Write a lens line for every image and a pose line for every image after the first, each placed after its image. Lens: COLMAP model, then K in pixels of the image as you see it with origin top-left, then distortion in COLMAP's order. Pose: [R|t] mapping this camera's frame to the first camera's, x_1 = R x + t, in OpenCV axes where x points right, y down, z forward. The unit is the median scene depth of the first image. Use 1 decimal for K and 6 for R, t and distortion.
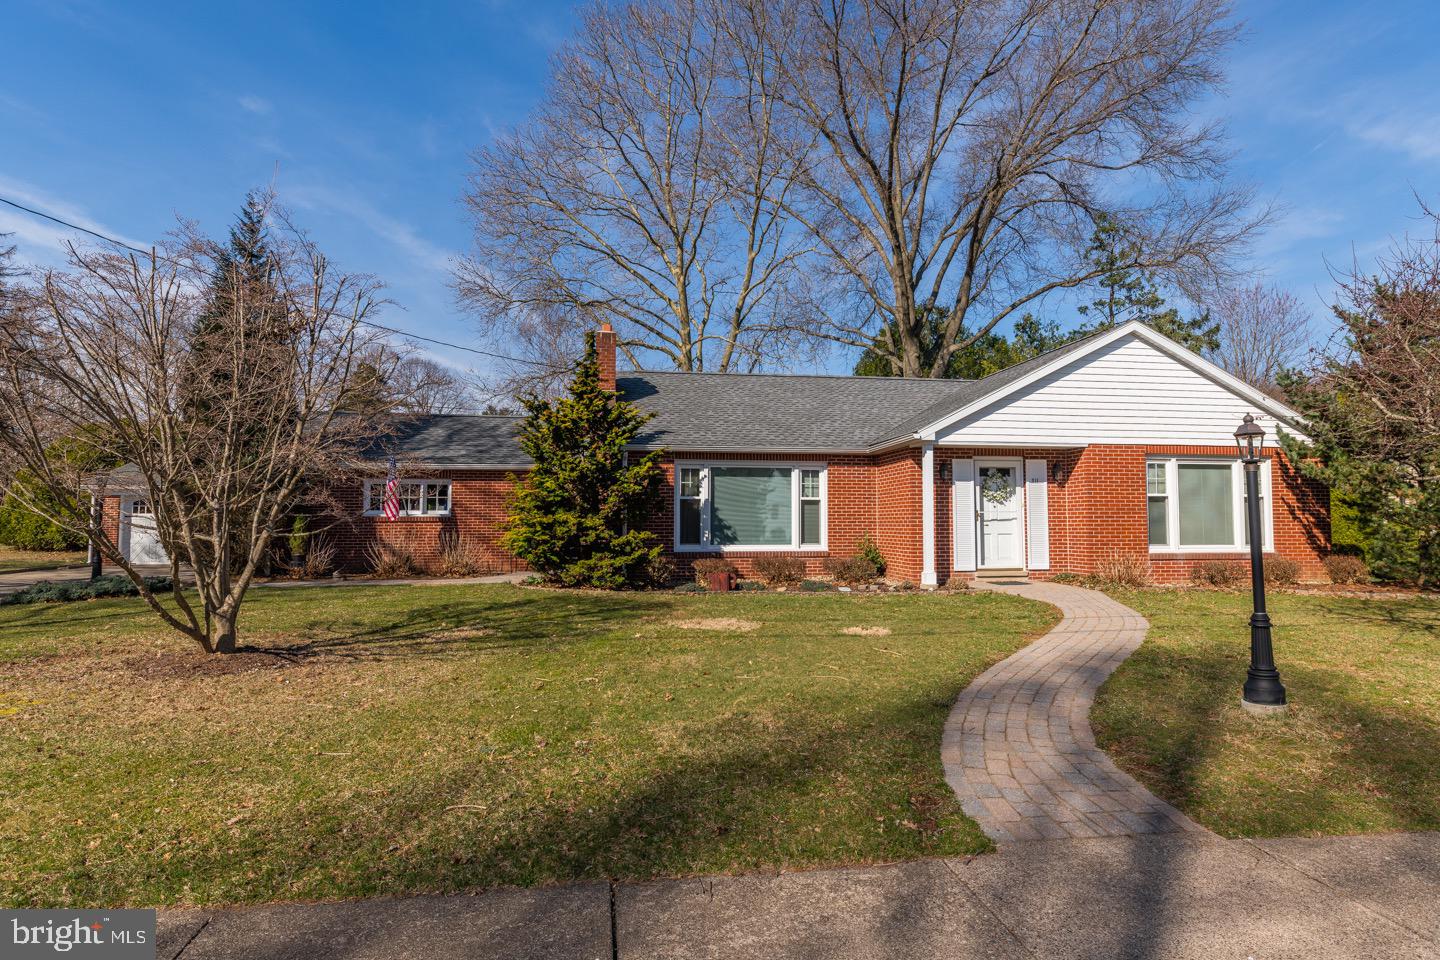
lens RADIAL K [[790.4, 0, 720.0], [0, 790.4, 480.0], [0, 0, 1]] dist [0.000474, -0.000532]
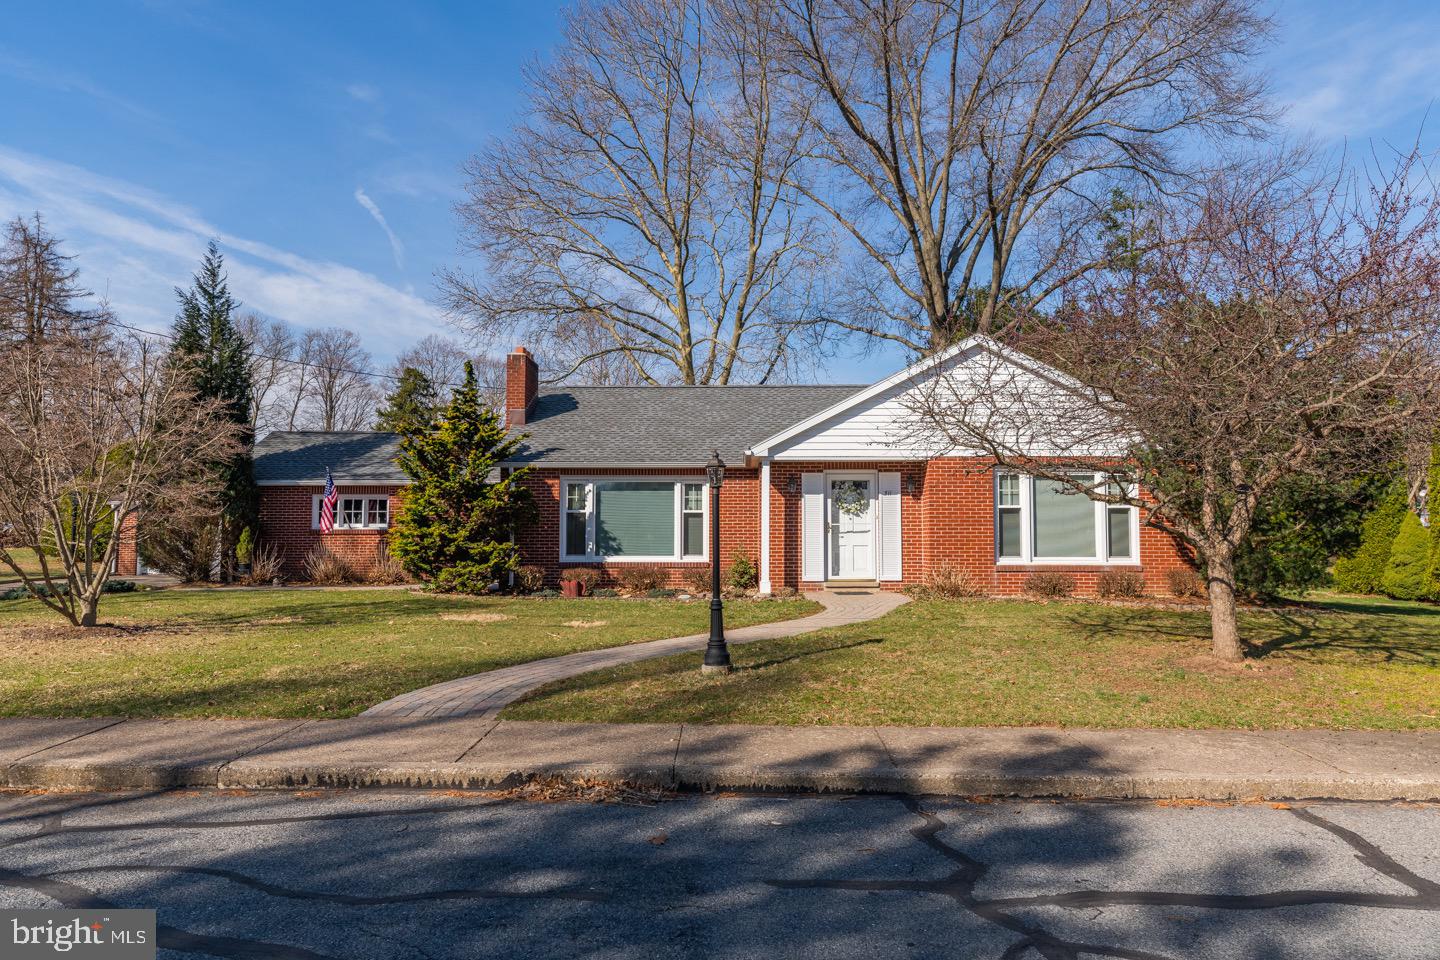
lens RADIAL K [[955.3, 0, 720.0], [0, 955.3, 480.0], [0, 0, 1]] dist [0.002792, -0.003489]
pose [[0.985537, -0.009664, -0.169184, 0.370416], [0.008770, 0.999943, -0.006031, -0.009971], [0.169233, 0.004460, 0.985566, -0.231633]]
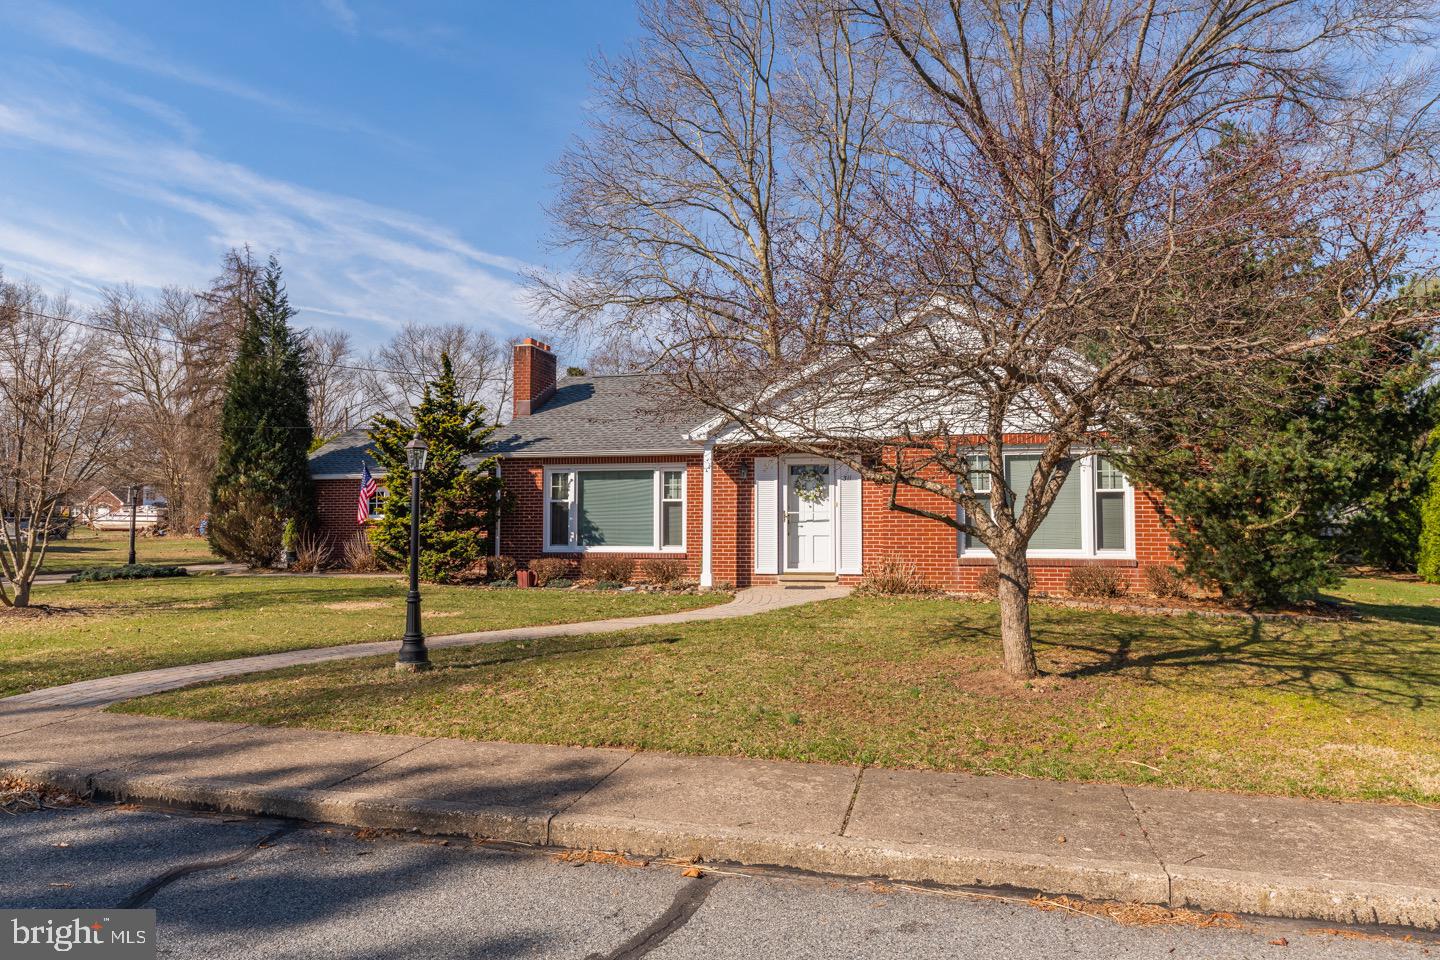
lens RADIAL K [[947.7, 0, 720.0], [0, 947.7, 480.0], [0, 0, 1]] dist [0.003310, -0.003511]
pose [[0.916091, -0.020399, -0.400451, 0.664330], [0.021527, 0.999767, -0.001683, 0.001519], [0.400392, -0.007078, 0.916316, -0.069970]]
